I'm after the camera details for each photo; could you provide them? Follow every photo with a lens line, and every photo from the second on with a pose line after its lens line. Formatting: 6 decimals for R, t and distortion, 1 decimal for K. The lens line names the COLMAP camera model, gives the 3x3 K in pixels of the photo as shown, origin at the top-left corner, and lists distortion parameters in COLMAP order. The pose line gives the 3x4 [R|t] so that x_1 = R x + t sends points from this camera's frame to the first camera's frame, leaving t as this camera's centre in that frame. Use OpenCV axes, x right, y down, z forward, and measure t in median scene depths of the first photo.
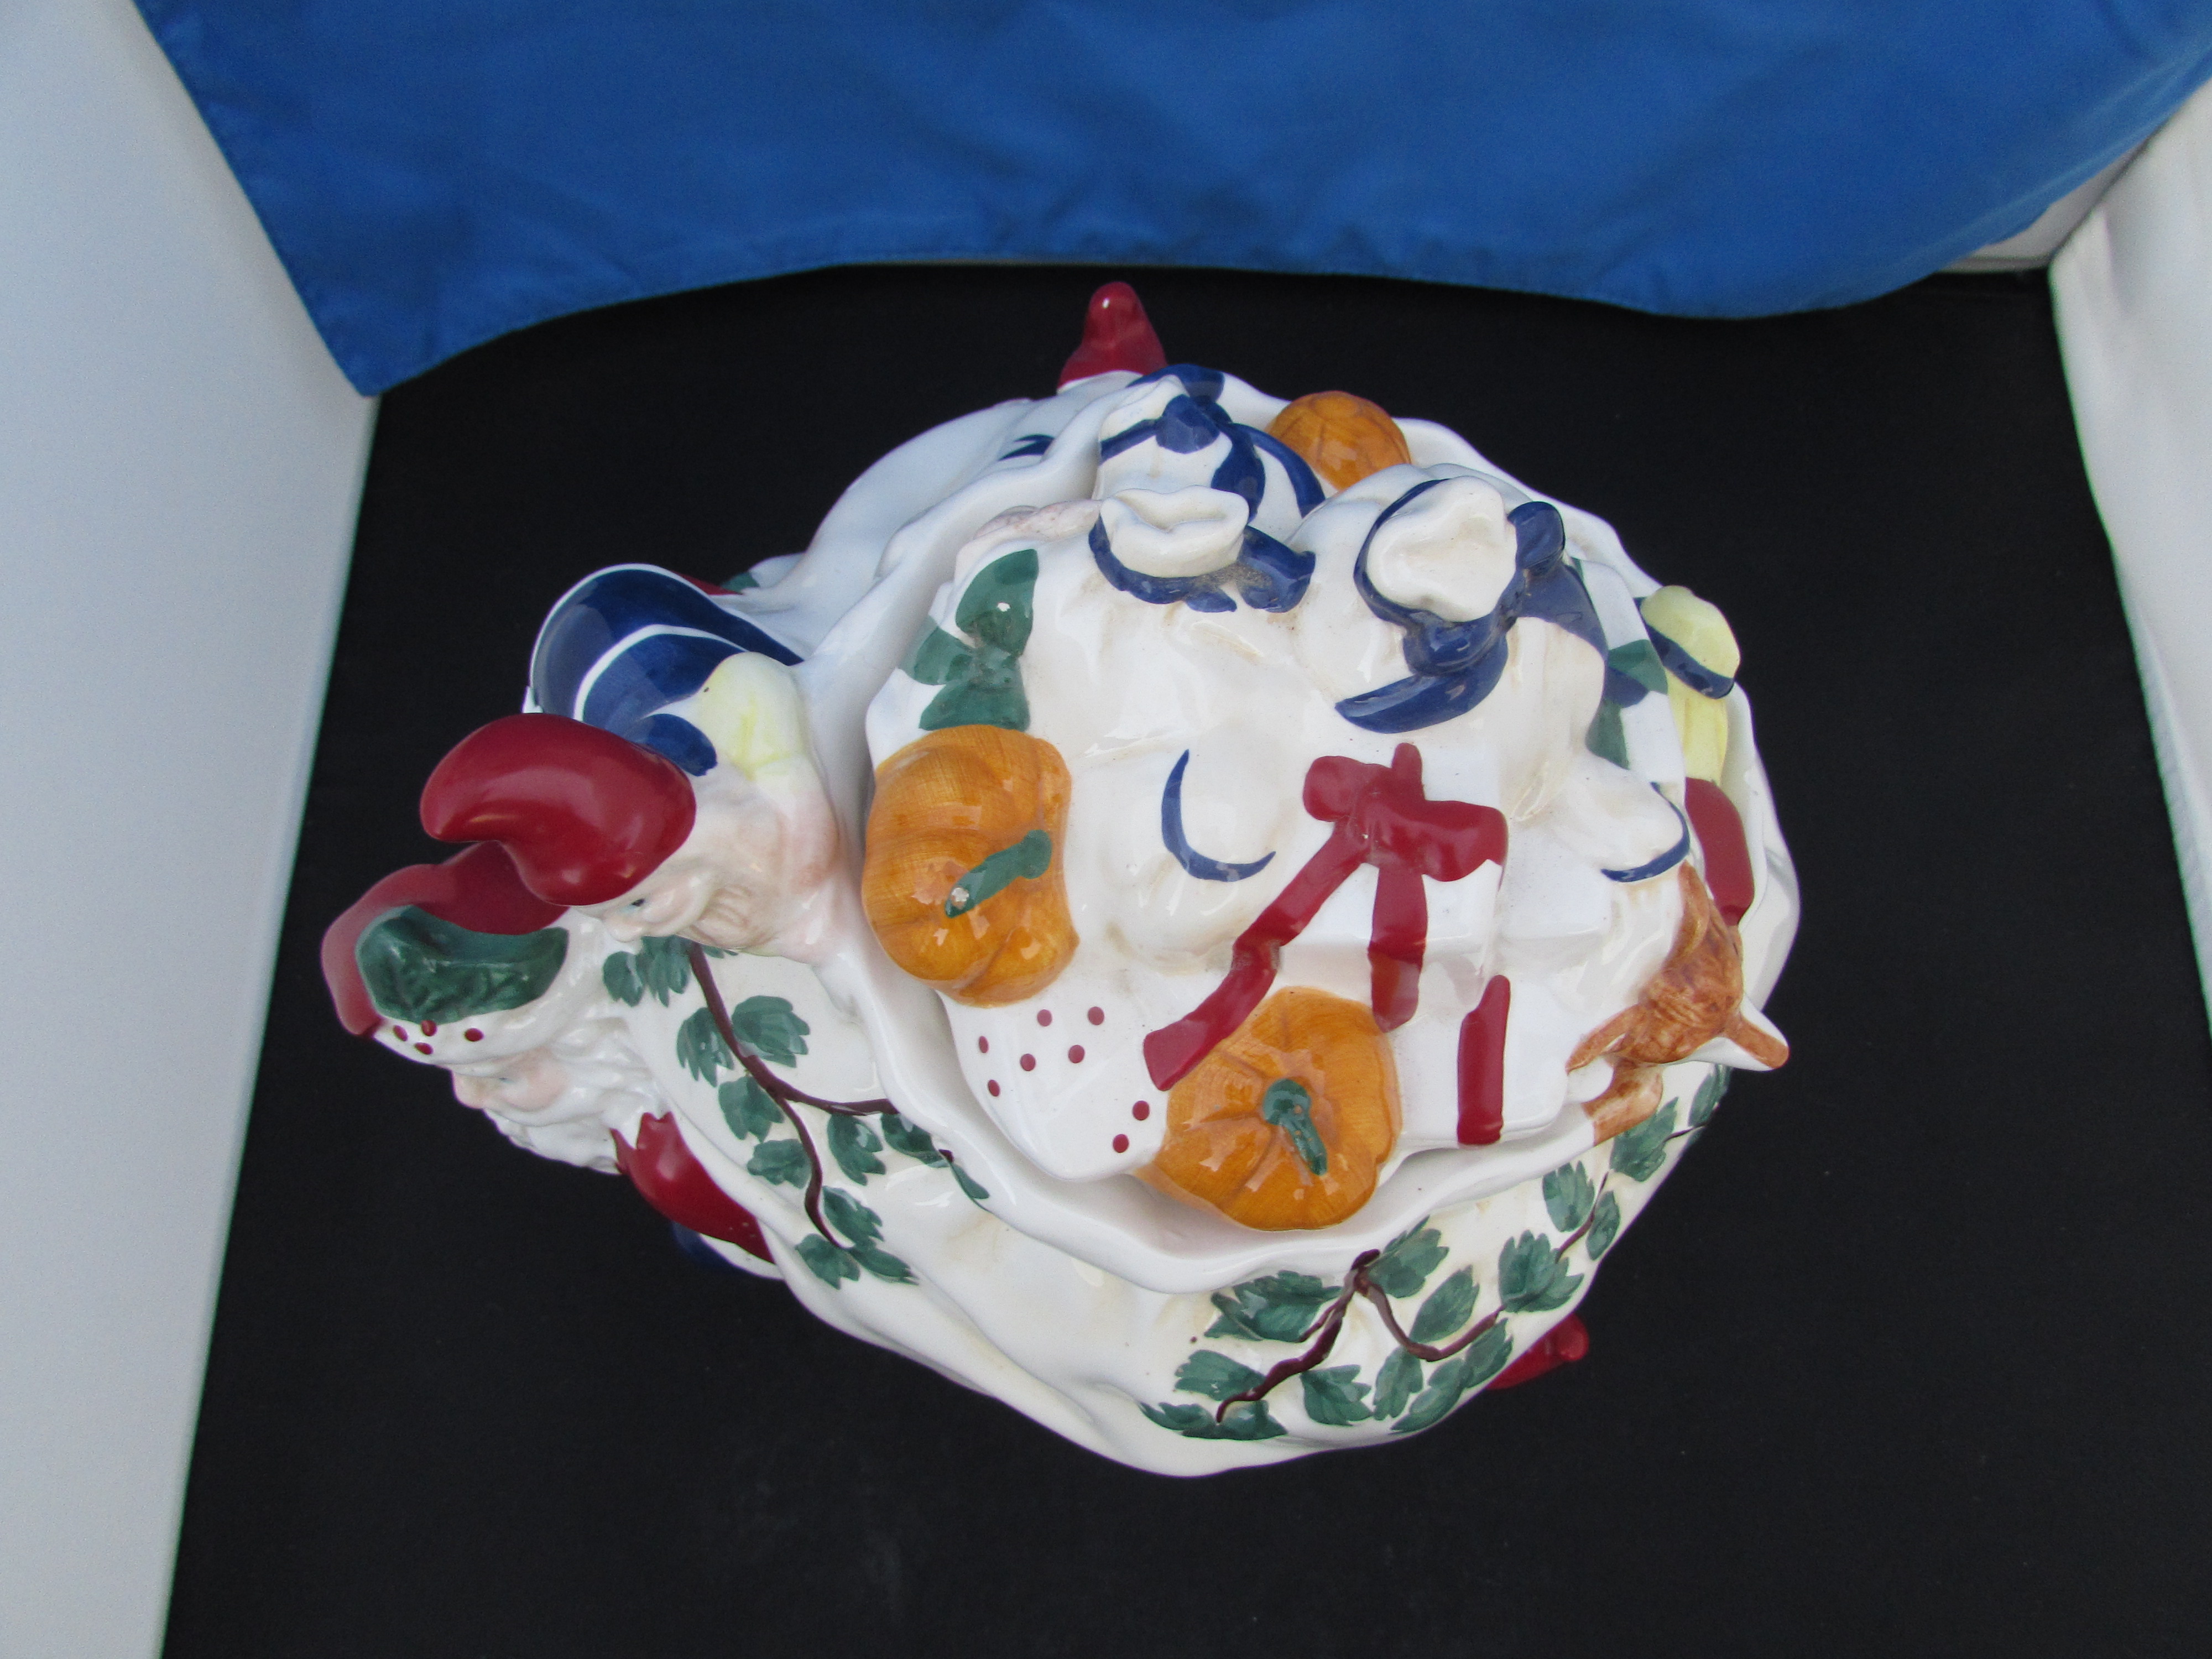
lens RADIAL K [[1528.5, 0, 1096.8], [0, 1528.5, 822.8], [0, 0, 1]] dist [-0.013698, 0.003419]
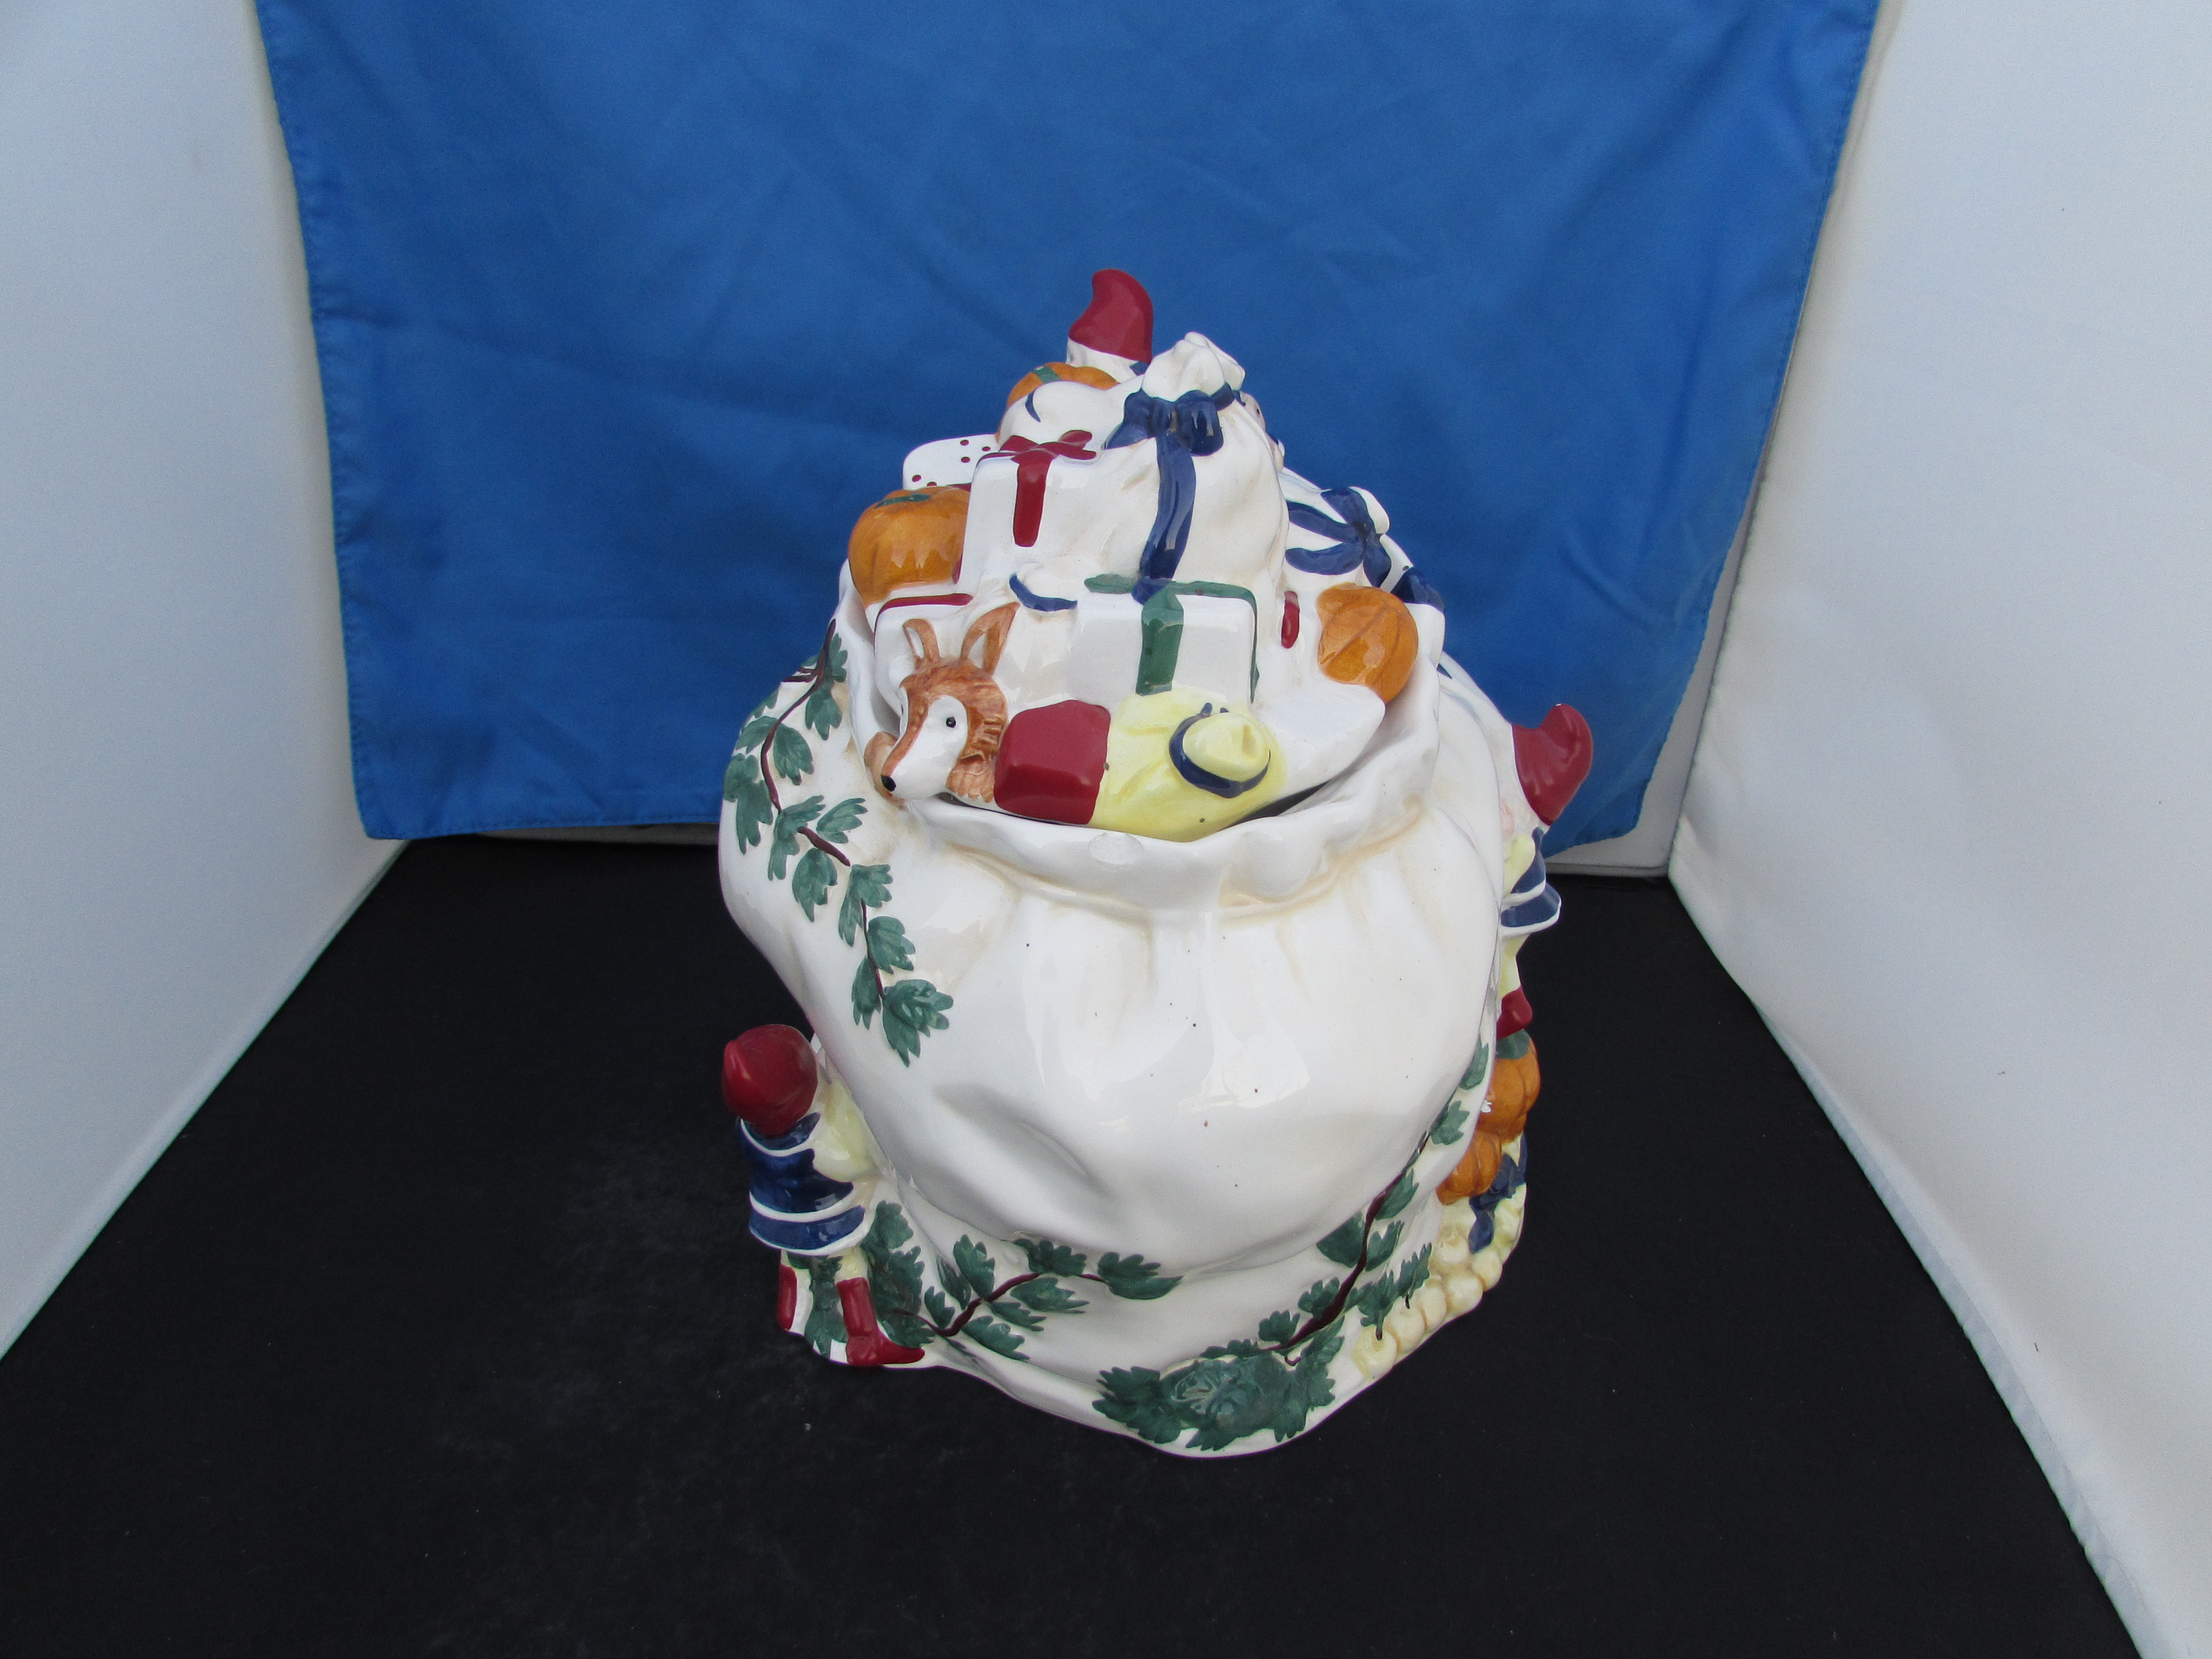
lens RADIAL K [[1528.5, 0, 1094.1], [0, 1528.5, 847.2], [0, 0, 1]] dist [-0.013698, 0.003419]
pose [[0.996629, 0.064034, 0.051292, 0.099166], [-0.011891, 0.731312, -0.681939, 1.080001], [-0.081178, 0.679030, 0.729608, 0.069461]]
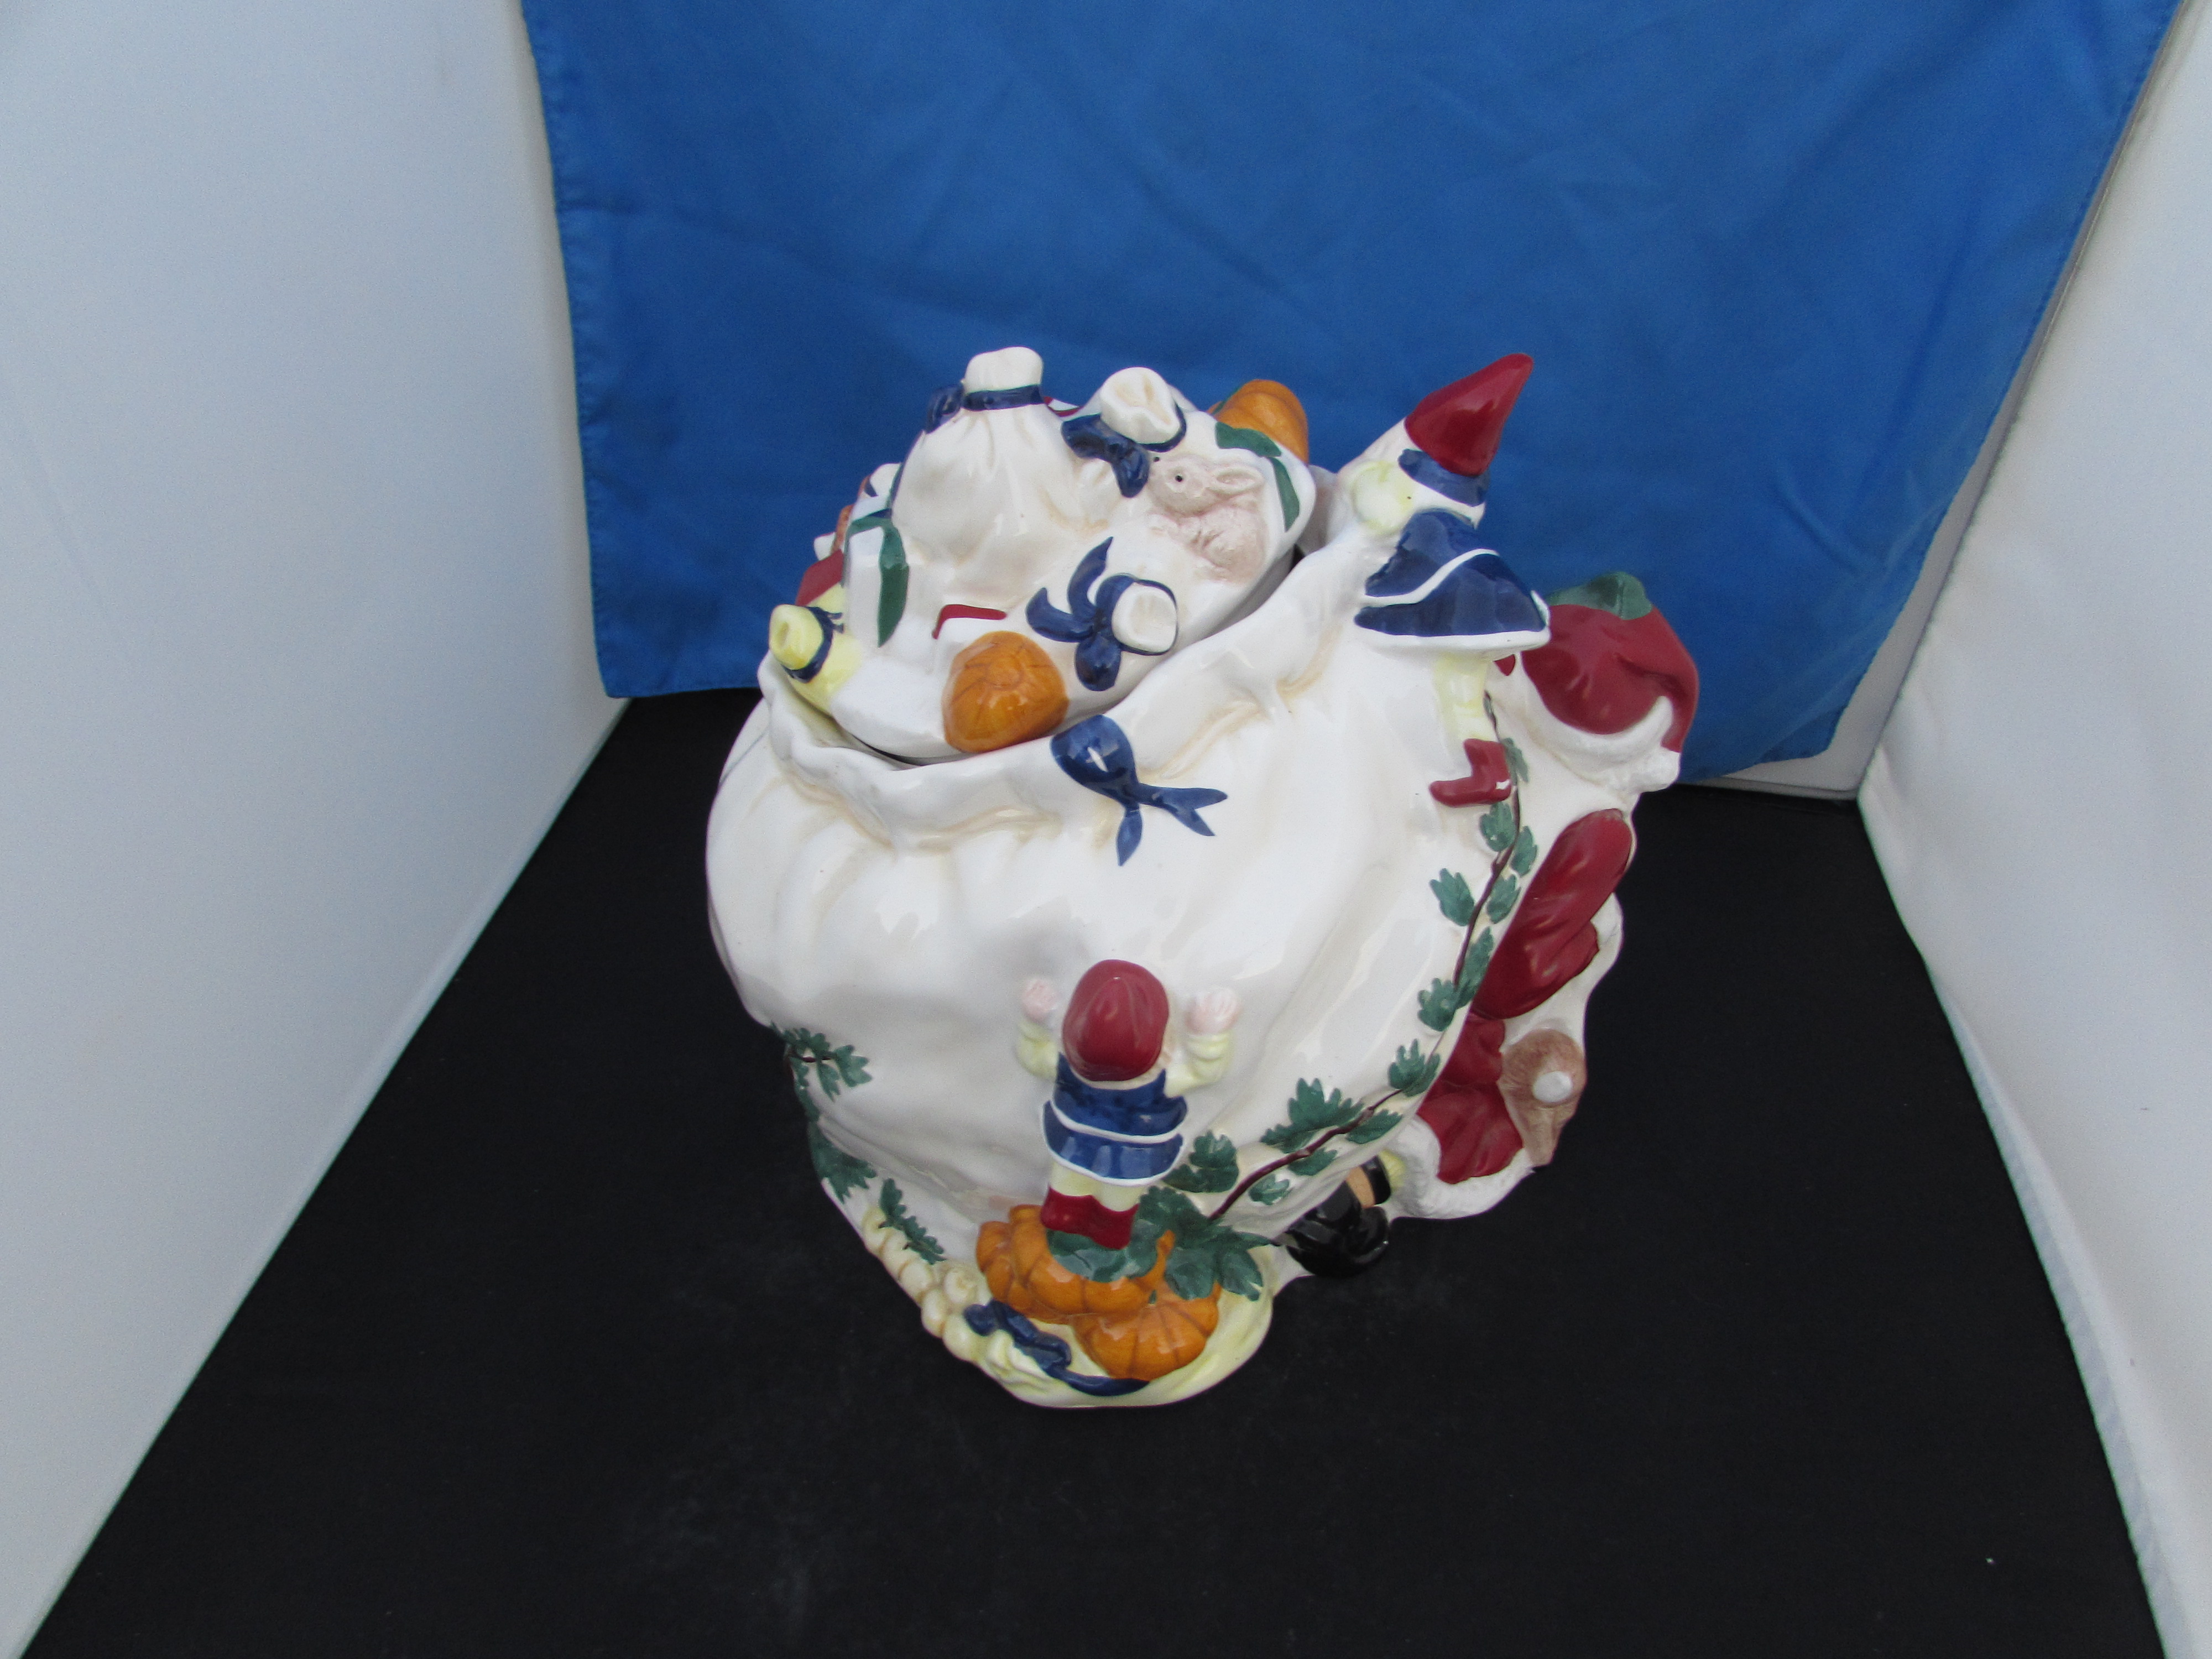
lens RADIAL K [[1528.5, 0, 1107.7], [0, 1528.5, 801.1], [0, 0, 1]] dist [-0.013698, 0.003419]
pose [[0.991004, 0.123589, -0.051352, 0.087058], [-0.131572, 0.829450, -0.542864, 0.908120], [-0.024498, 0.544737, 0.838249, -0.211206]]
